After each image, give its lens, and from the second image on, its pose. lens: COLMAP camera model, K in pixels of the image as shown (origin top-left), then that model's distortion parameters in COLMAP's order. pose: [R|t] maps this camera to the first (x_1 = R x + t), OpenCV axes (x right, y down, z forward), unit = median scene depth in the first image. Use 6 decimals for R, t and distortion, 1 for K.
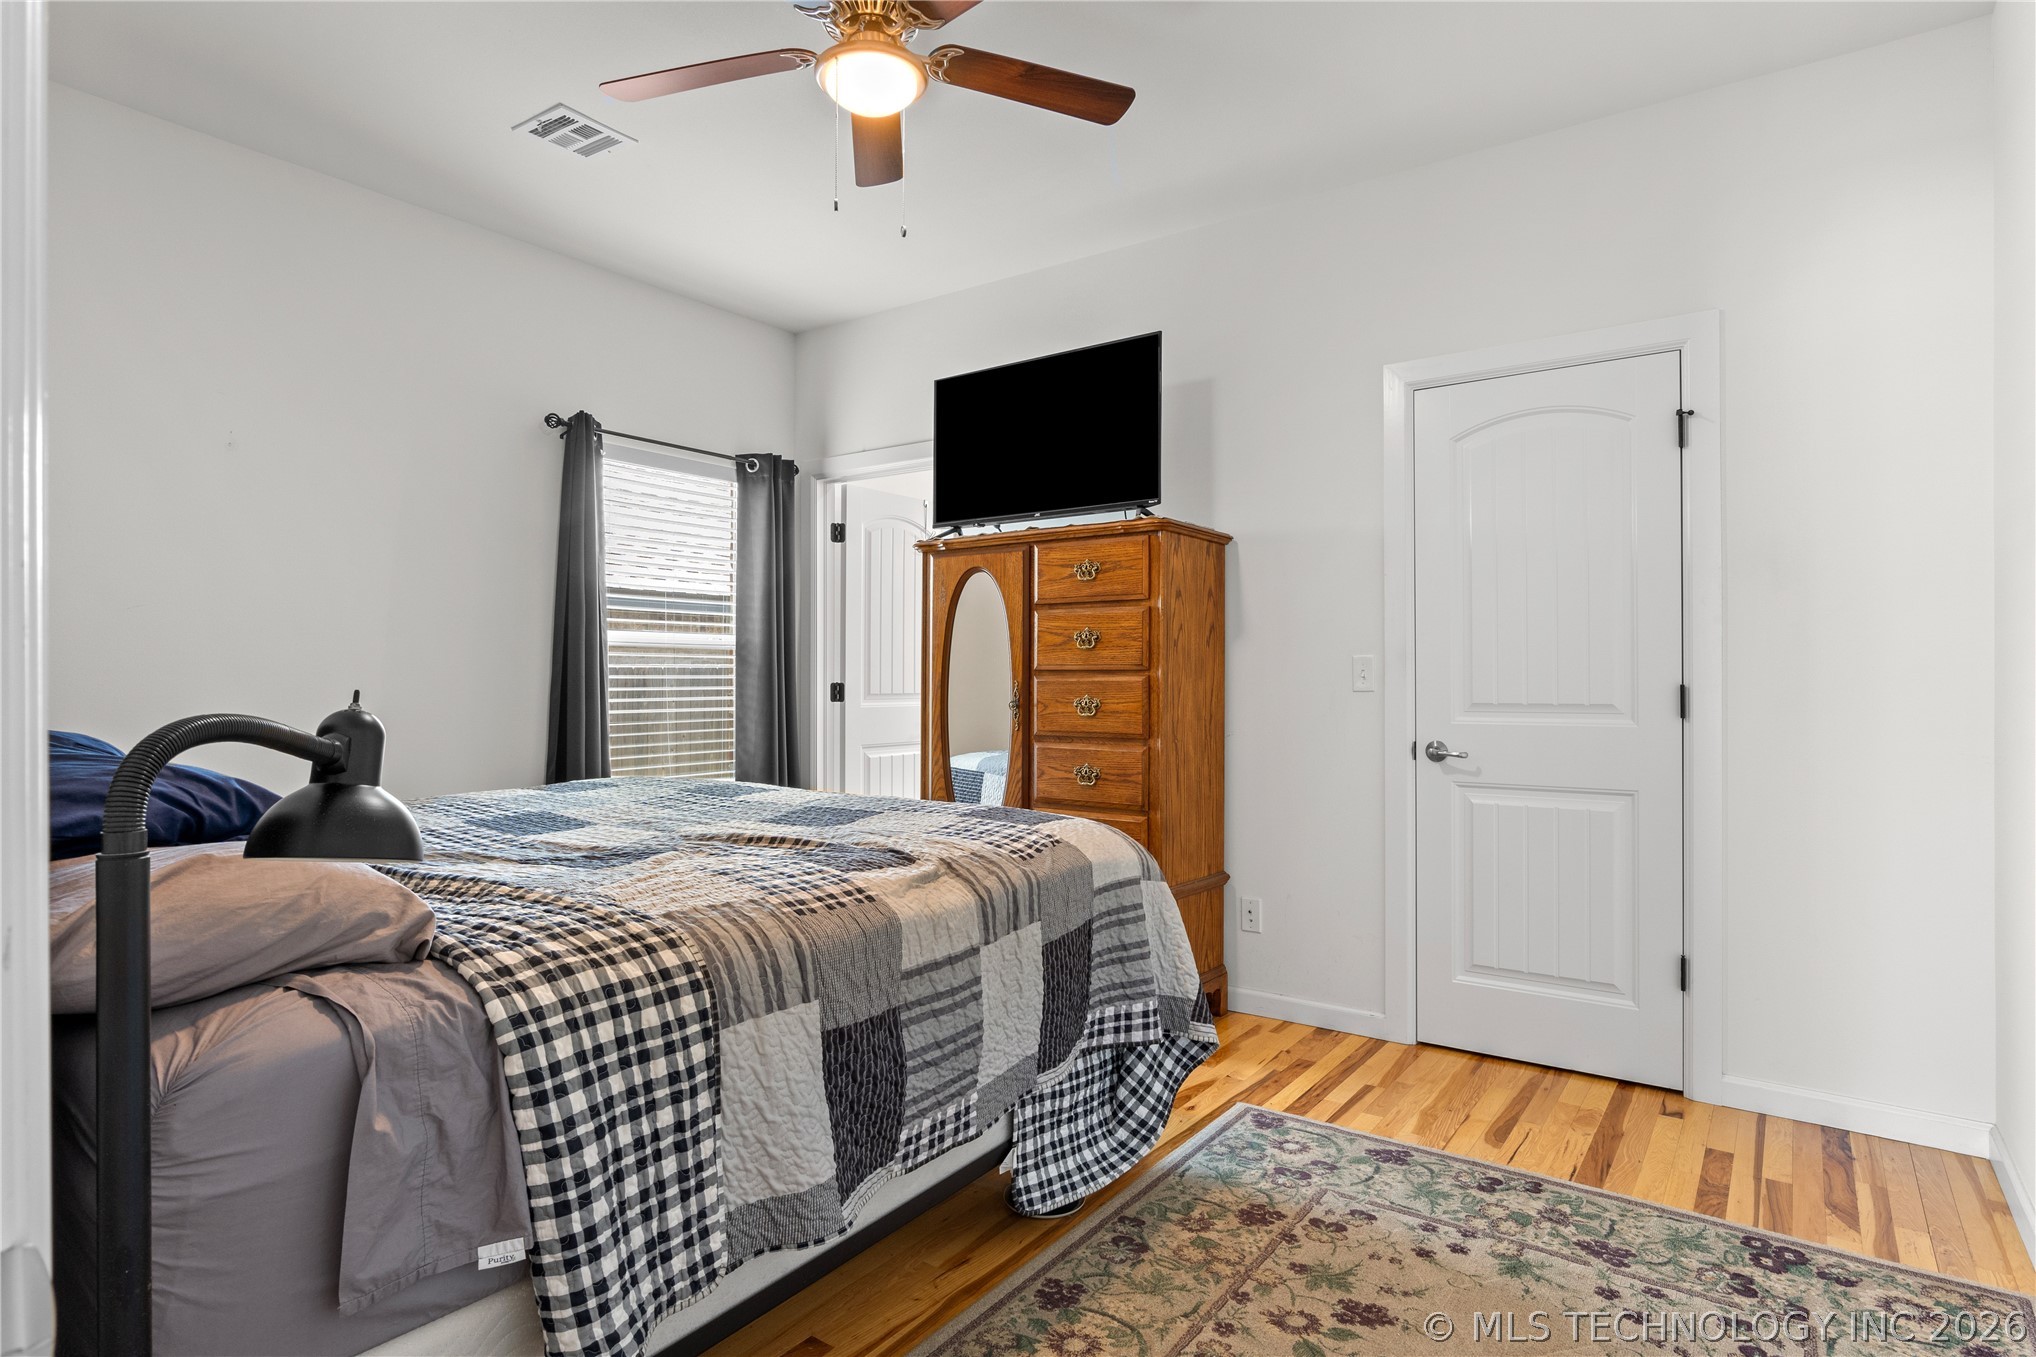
lens RADIAL K [[1090.3, 0, 1018.0], [0, 1090.3, 678.5], [0, 0, 1]] dist [-0.021631, 0.001366]
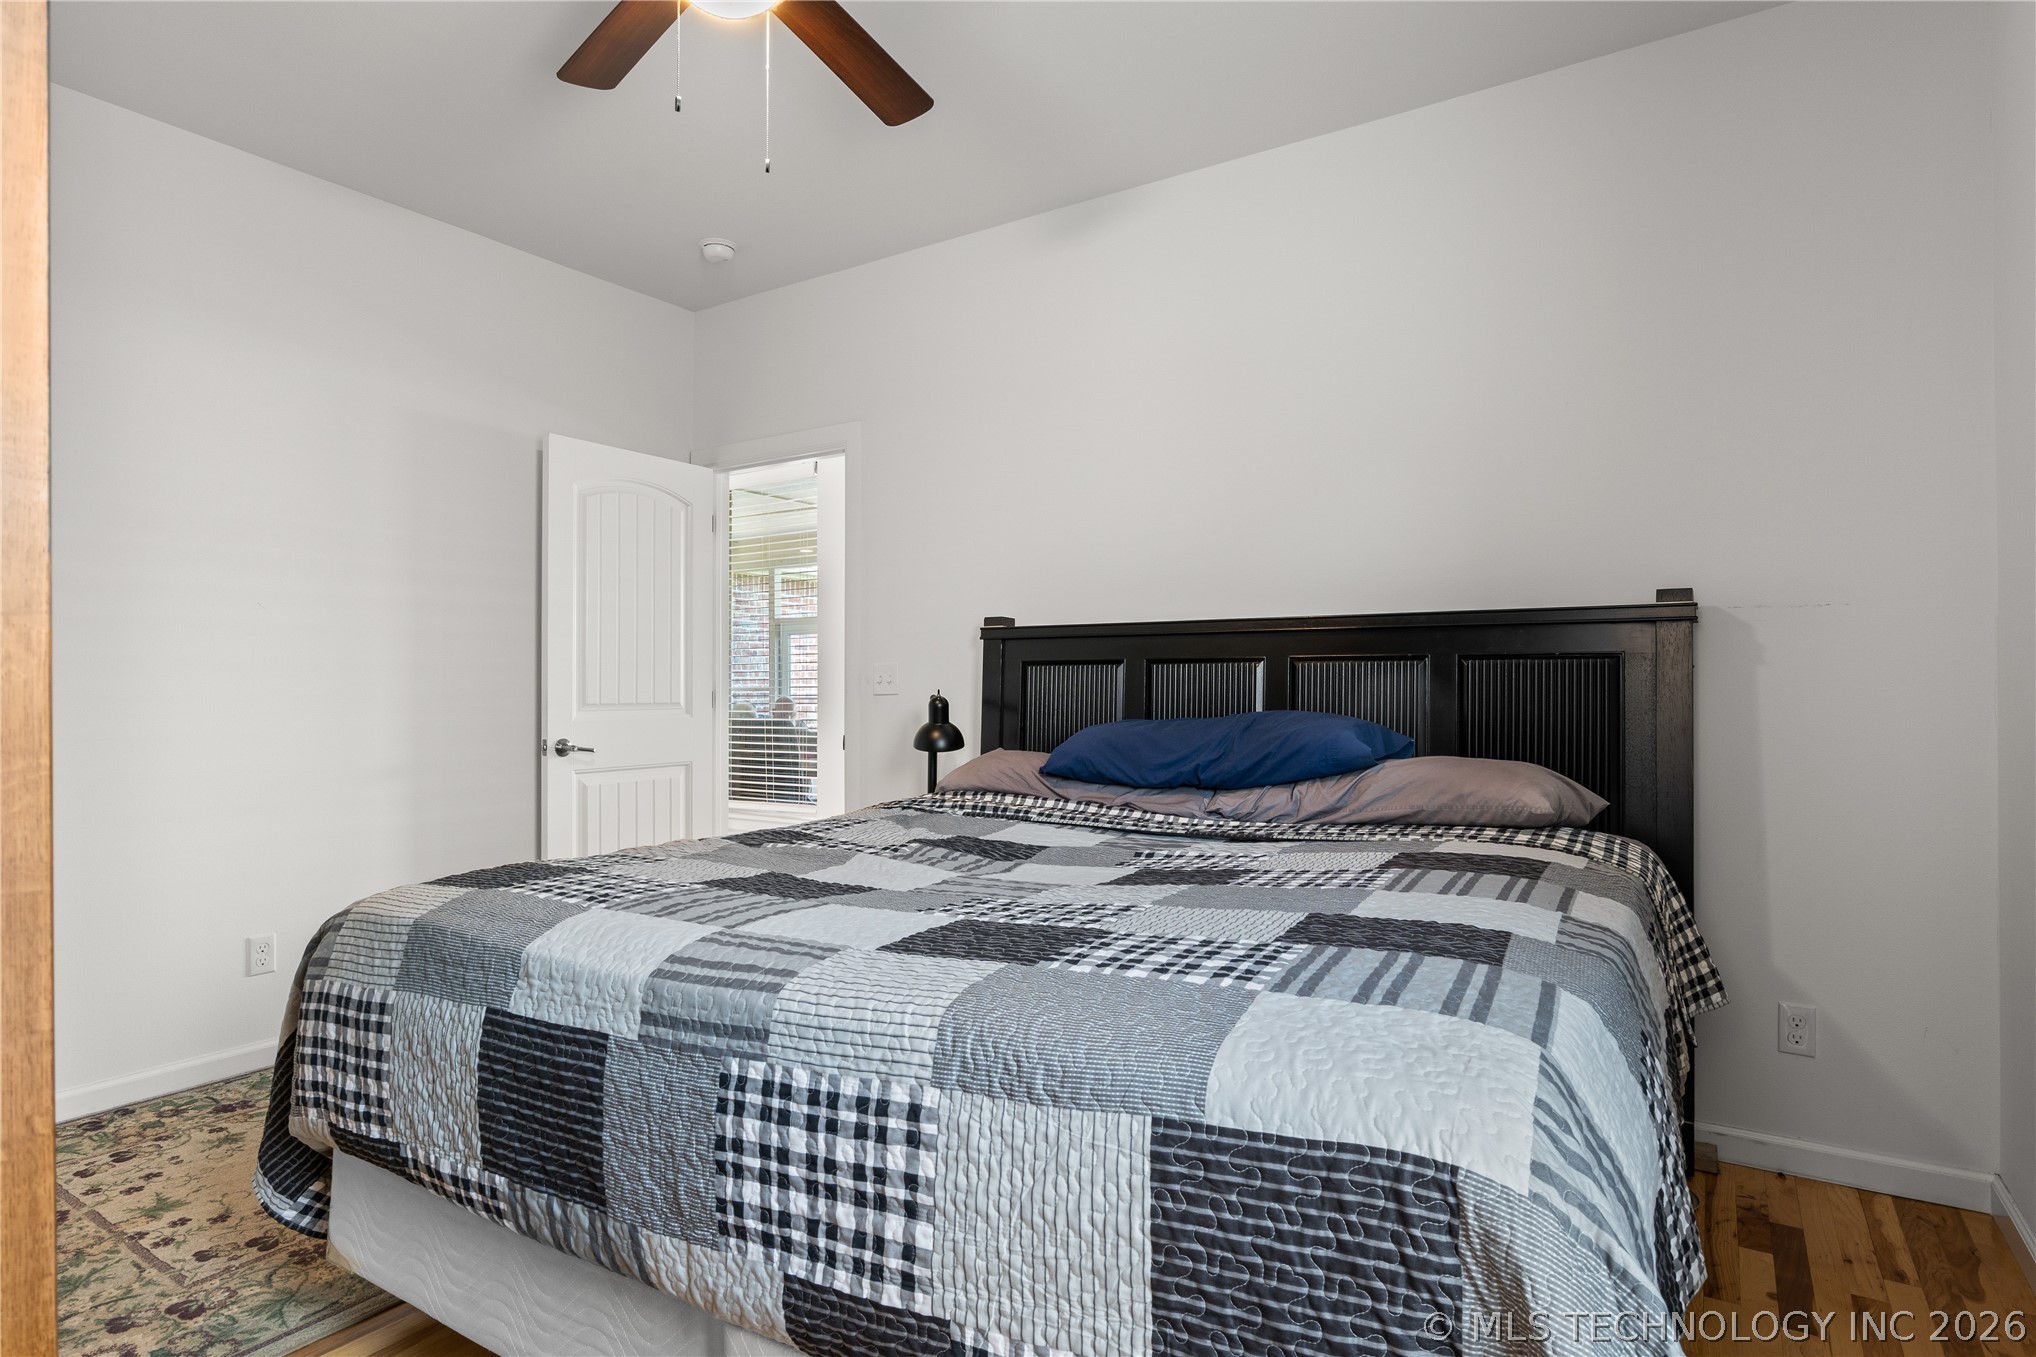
lens RADIAL K [[1090.3, 0, 1018.0], [0, 1090.3, 678.5], [0, 0, 1]] dist [-0.021631, 0.001366]
pose [[-0.998516, -0.005822, -0.054146, -0.362544], [-0.005151, 0.999908, -0.012509, -0.002994], [0.054214, -0.012211, -0.998455, 2.110340]]
